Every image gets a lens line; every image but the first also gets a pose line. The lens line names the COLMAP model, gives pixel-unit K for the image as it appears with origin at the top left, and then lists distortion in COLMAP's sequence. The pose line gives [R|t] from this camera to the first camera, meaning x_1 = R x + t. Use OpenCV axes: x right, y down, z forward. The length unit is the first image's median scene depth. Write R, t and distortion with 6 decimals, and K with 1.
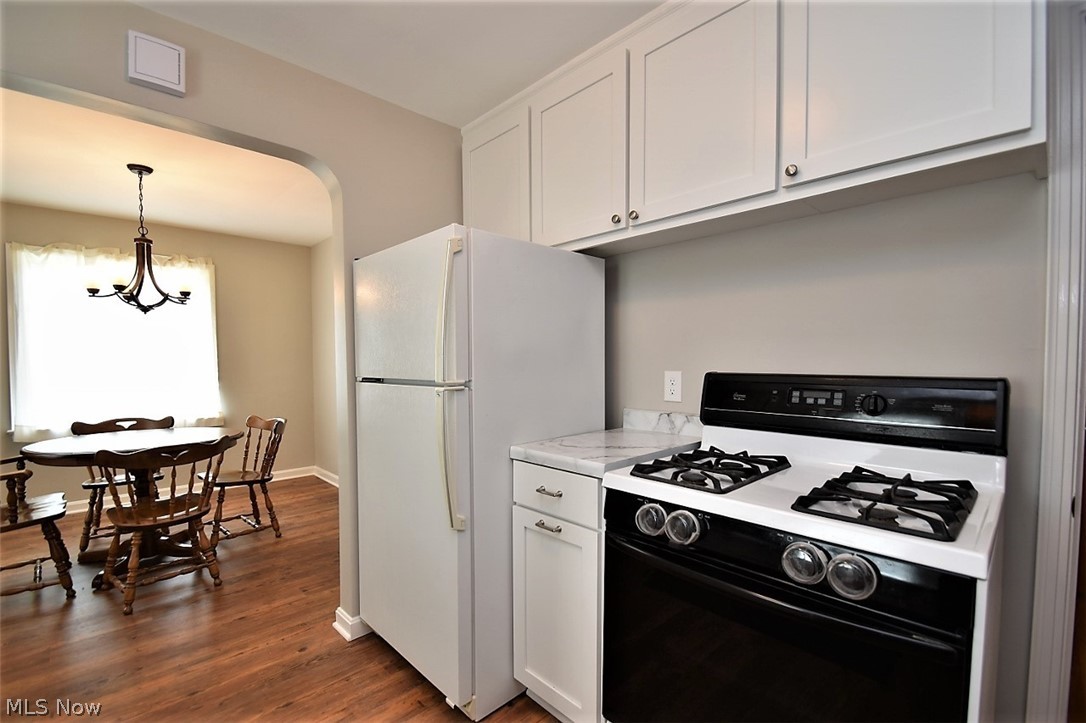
lens RADIAL K [[477.6, 0, 528.2], [0, 477.6, 376.0], [0, 0, 1]] dist [-0.020001, -0.000872]
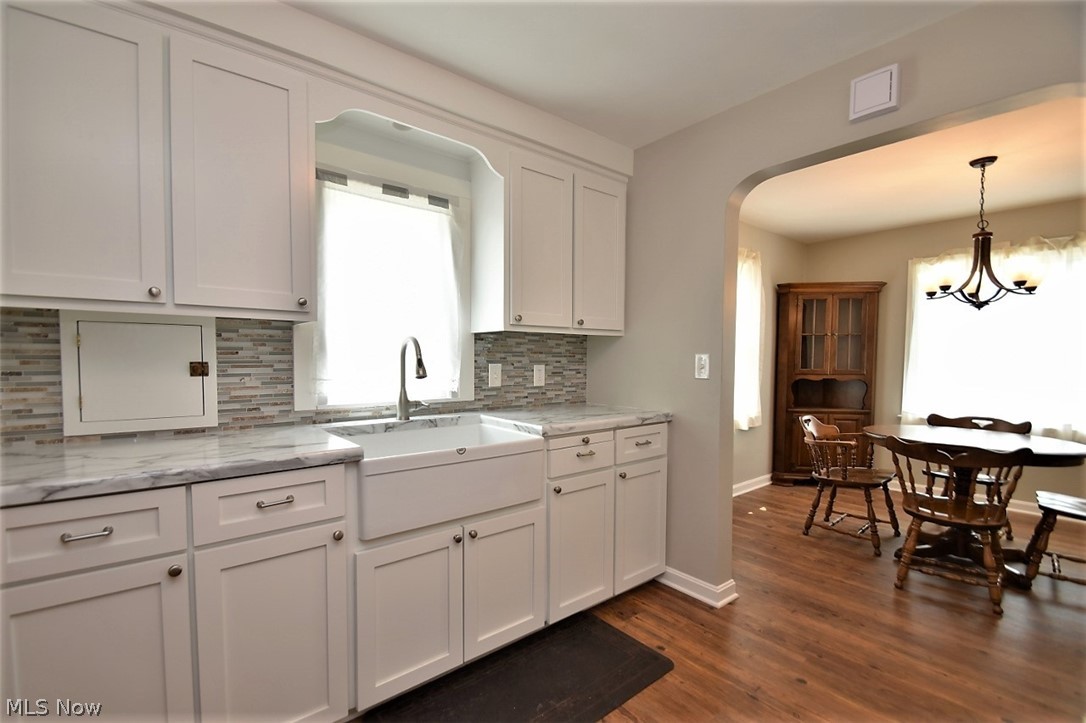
lens RADIAL K [[477.6, 0, 528.2], [0, 477.6, 376.0], [0, 0, 1]] dist [-0.020001, -0.000872]
pose [[-0.081939, 0.043149, -0.995703, 0.231292], [-0.038414, 0.998183, 0.046418, -0.005693], [0.995897, 0.042052, -0.080133, 0.156239]]
